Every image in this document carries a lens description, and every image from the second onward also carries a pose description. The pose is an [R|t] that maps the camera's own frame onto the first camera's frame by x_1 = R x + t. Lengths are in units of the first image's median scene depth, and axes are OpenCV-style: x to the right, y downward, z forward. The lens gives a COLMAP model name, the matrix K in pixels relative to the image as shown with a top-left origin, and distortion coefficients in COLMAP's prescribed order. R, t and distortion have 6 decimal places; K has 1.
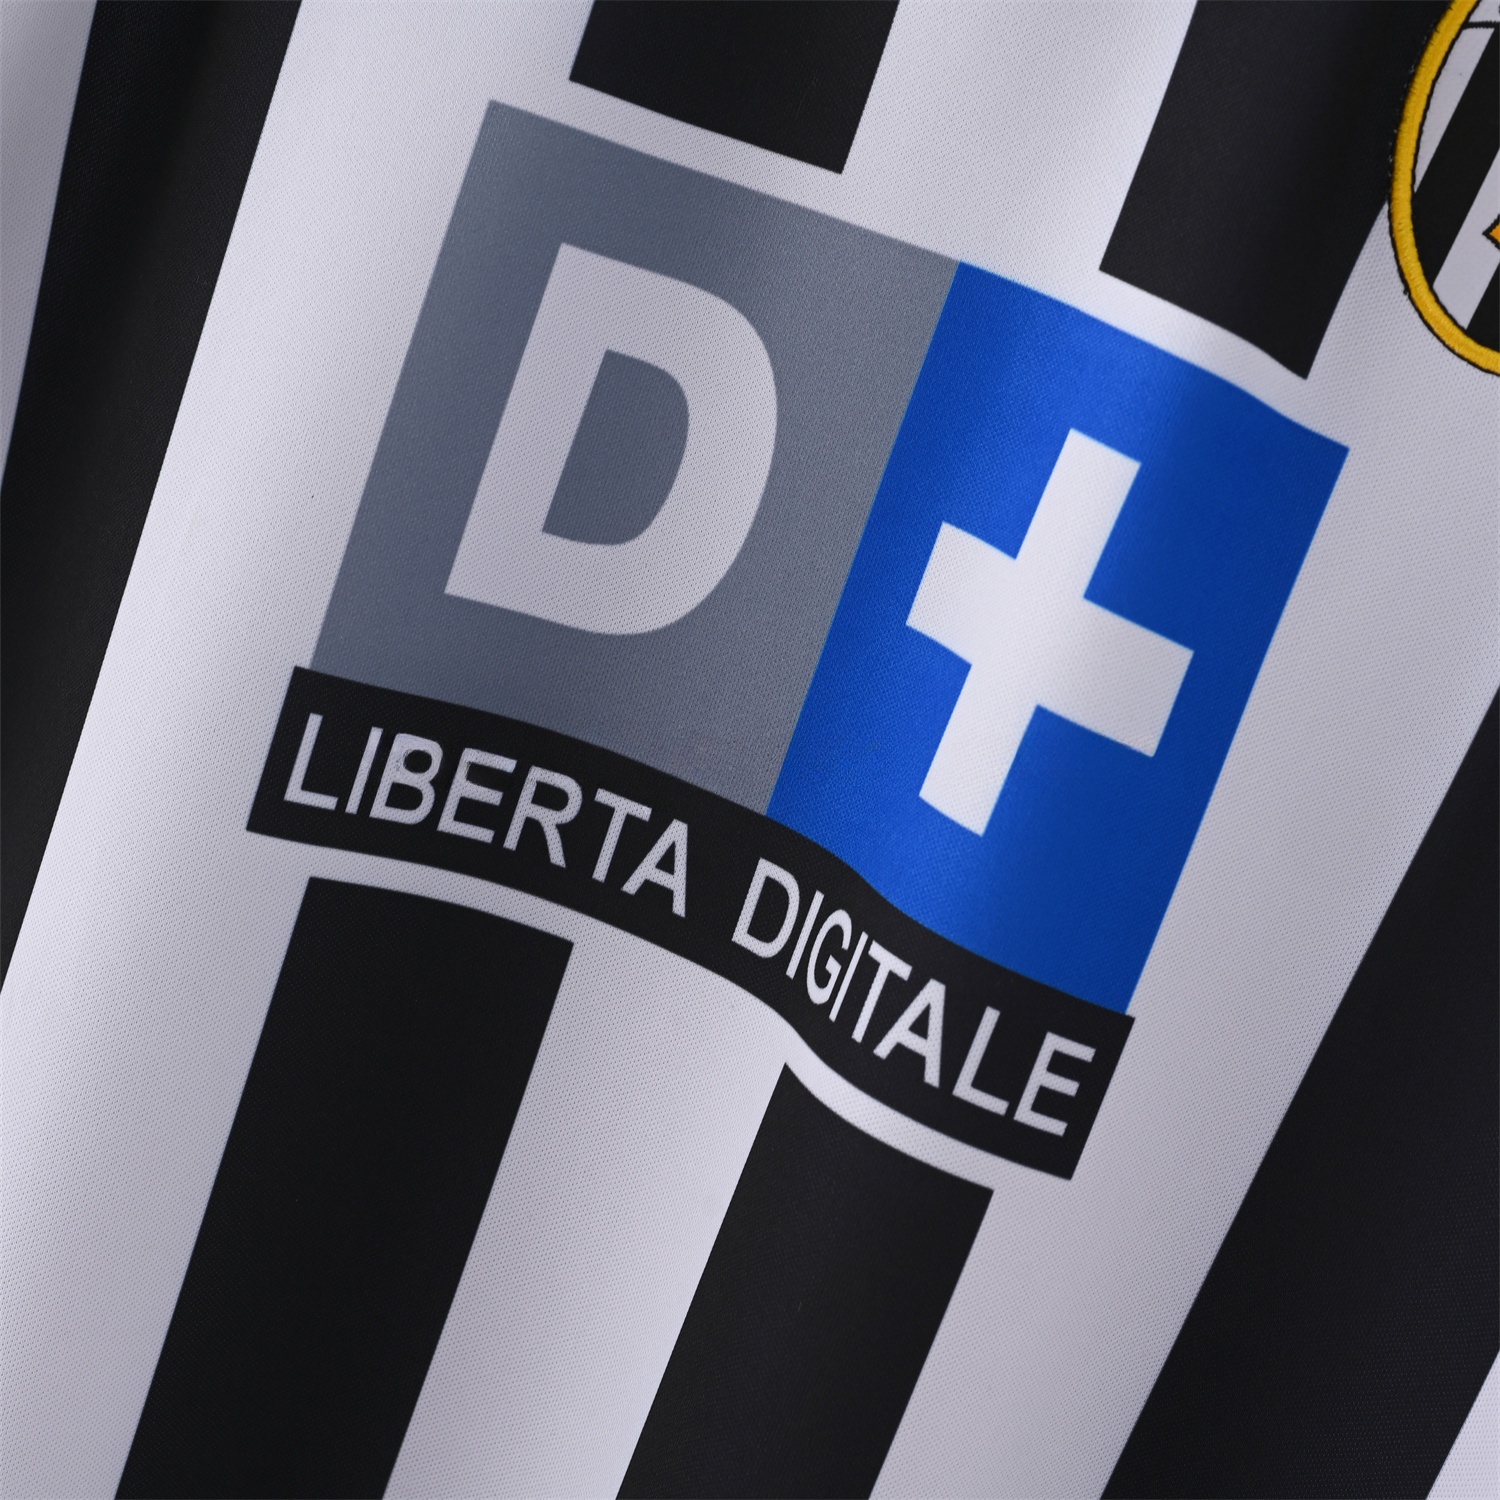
lens RADIAL K [[3144.3, 0, 735.7], [0, 3144.3, 743.0], [0, 0, 1]] dist [-0.010592, 0.000000]
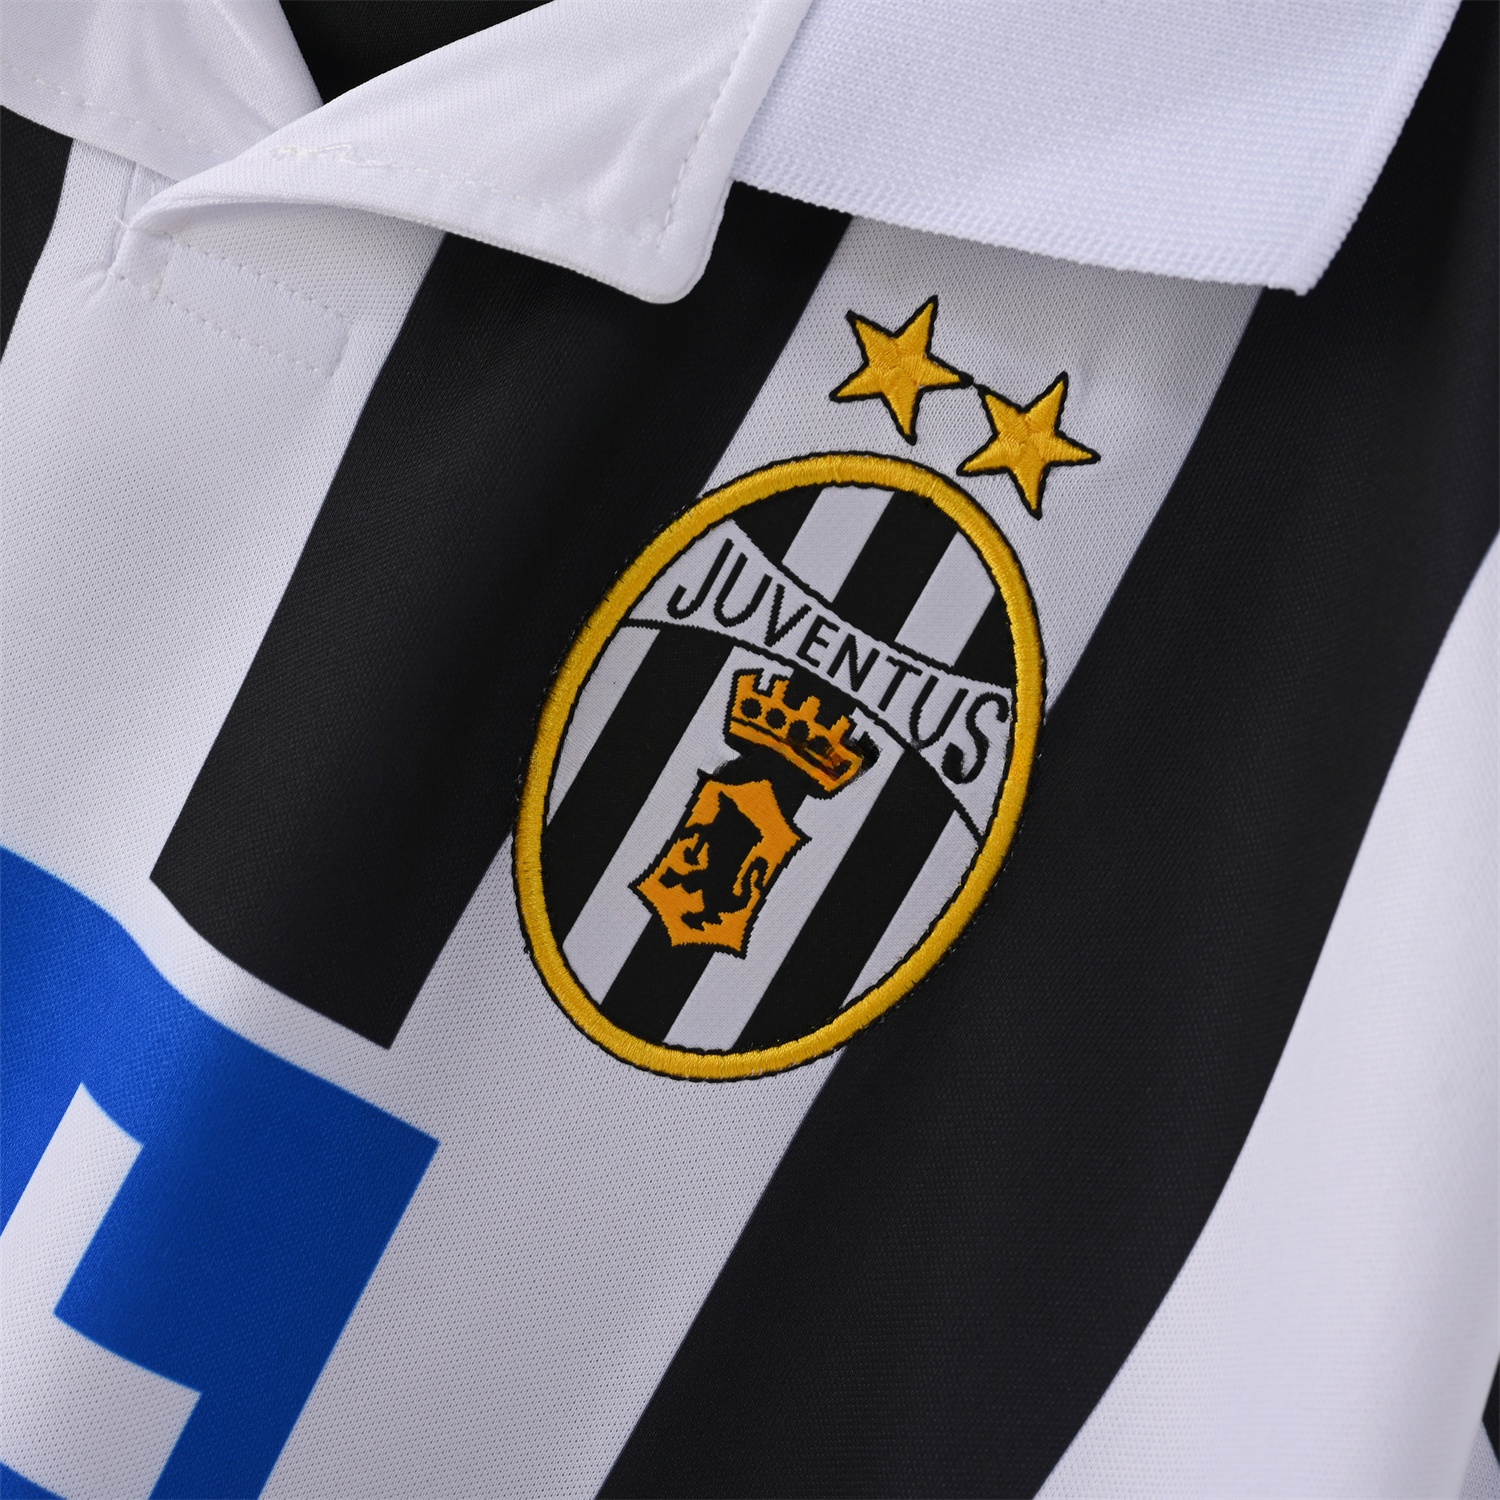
lens RADIAL K [[3144.3, 0, 750.0], [0, 3144.3, 660.6], [0, 0, 1]] dist [-0.010592, 0.000000]
pose [[0.994835, 0.098752, 0.023476, 0.243204], [-0.095910, 0.990240, -0.101127, -0.141221], [-0.033234, 0.098353, 0.994597, 0.218009]]
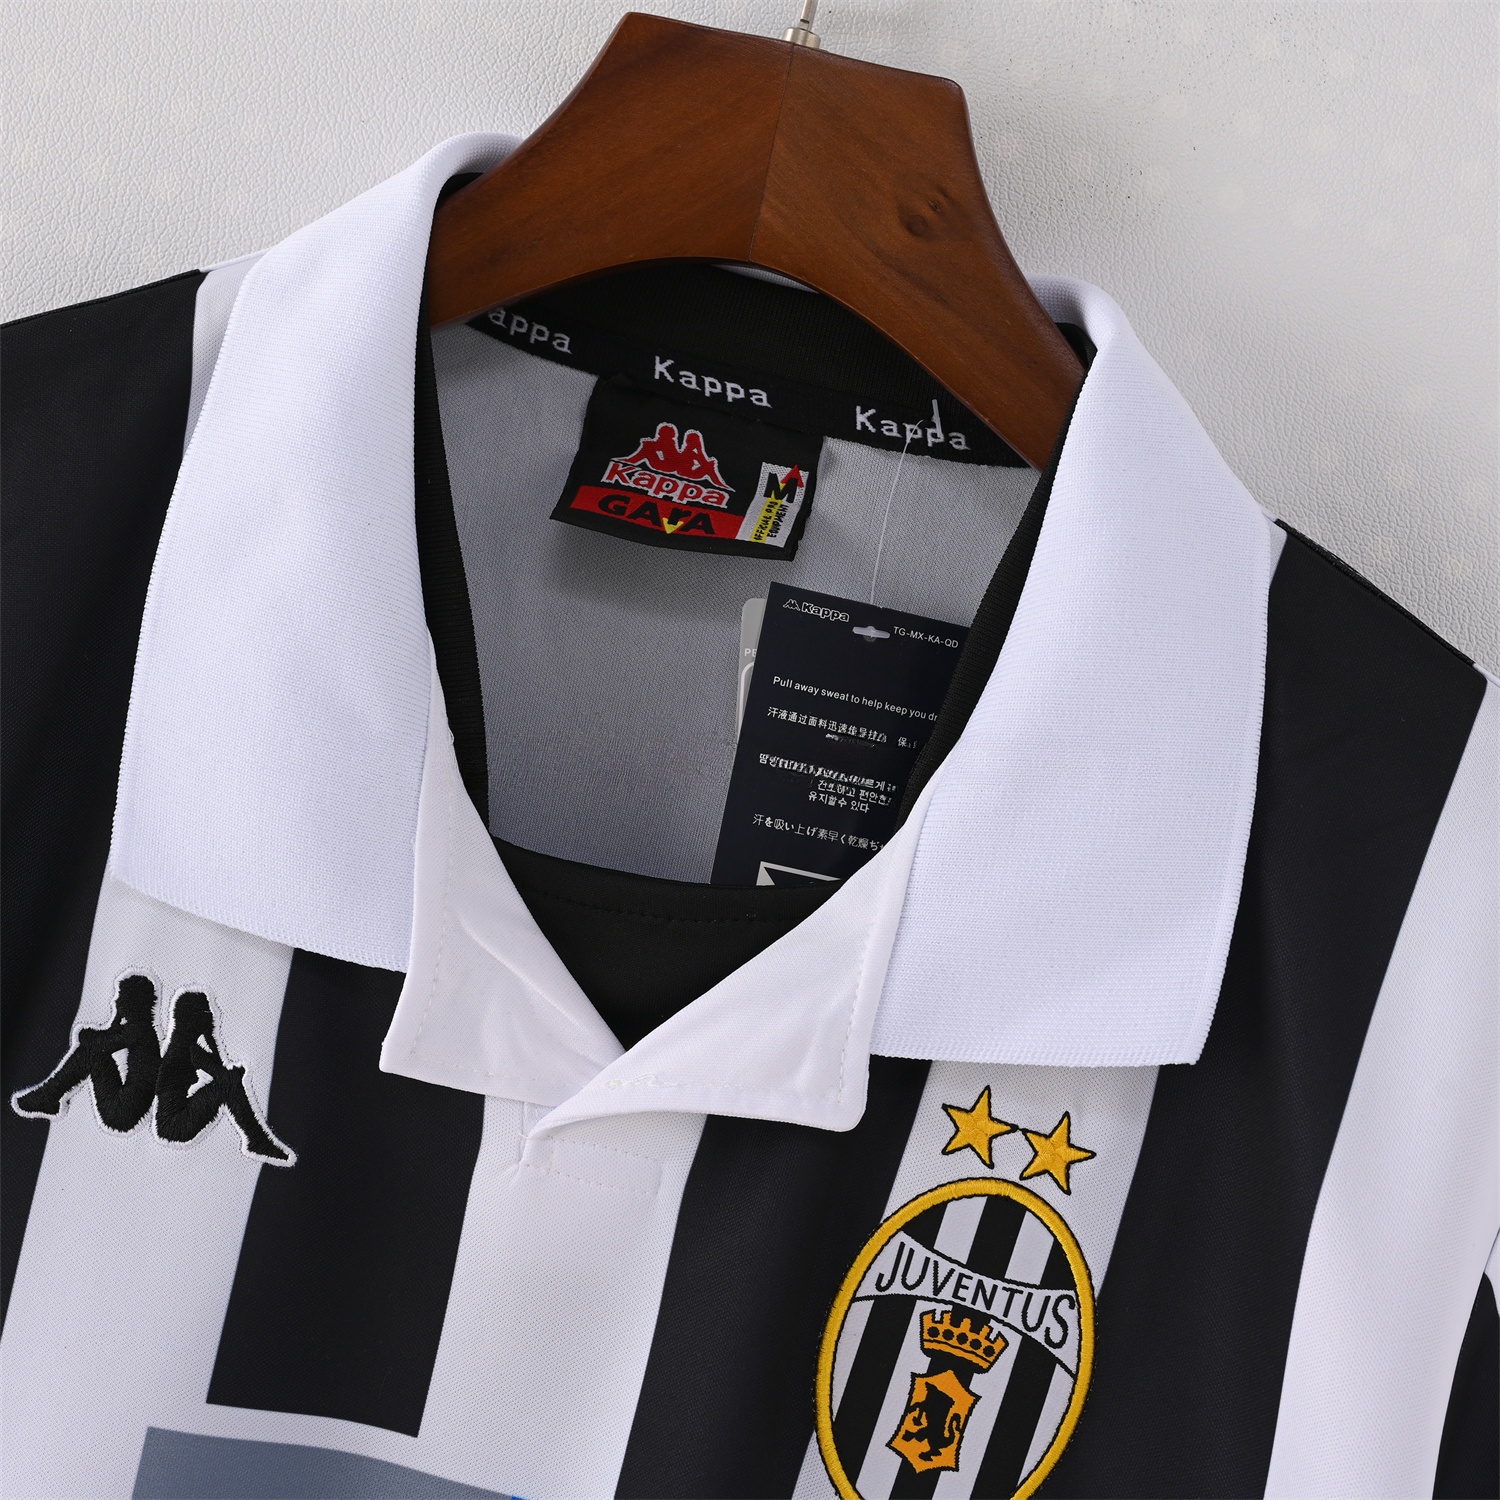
lens RADIAL K [[3144.3, 0, 755.7], [0, 3144.3, 740.4], [0, 0, 1]] dist [-0.010592, 0.000000]
pose [[0.988990, -0.106139, 0.103113, 0.072342], [0.119304, 0.984144, -0.131249, -0.291177], [-0.087547, 0.142106, 0.985972, -0.391374]]
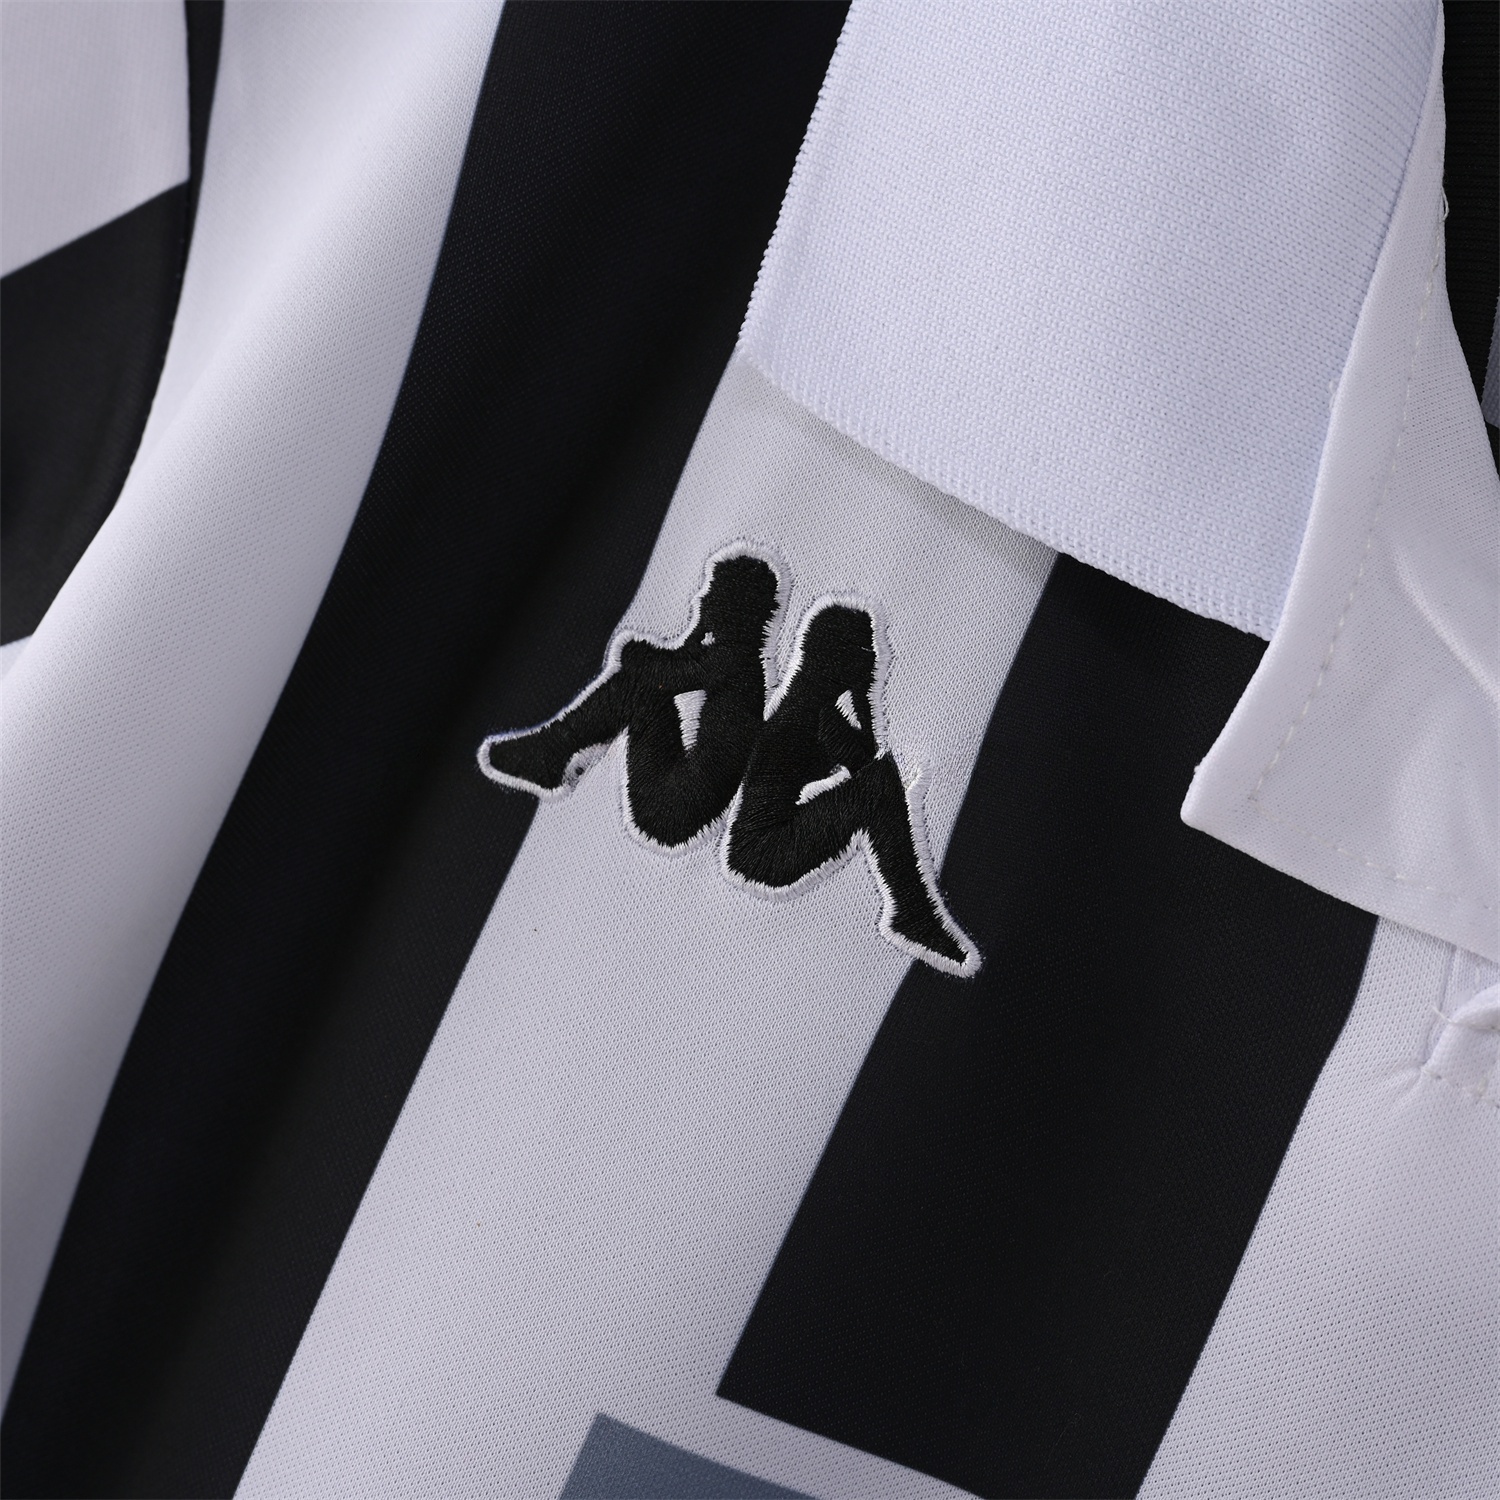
lens RADIAL K [[3144.3, 0, 727.7], [0, 3144.3, 674.8], [0, 0, 1]] dist [-0.010592, 0.000000]
pose [[0.987590, 0.087192, -0.130625, 0.026244], [-0.107133, 0.982188, -0.154369, -0.265134], [0.114839, 0.166448, 0.979340, 0.307121]]
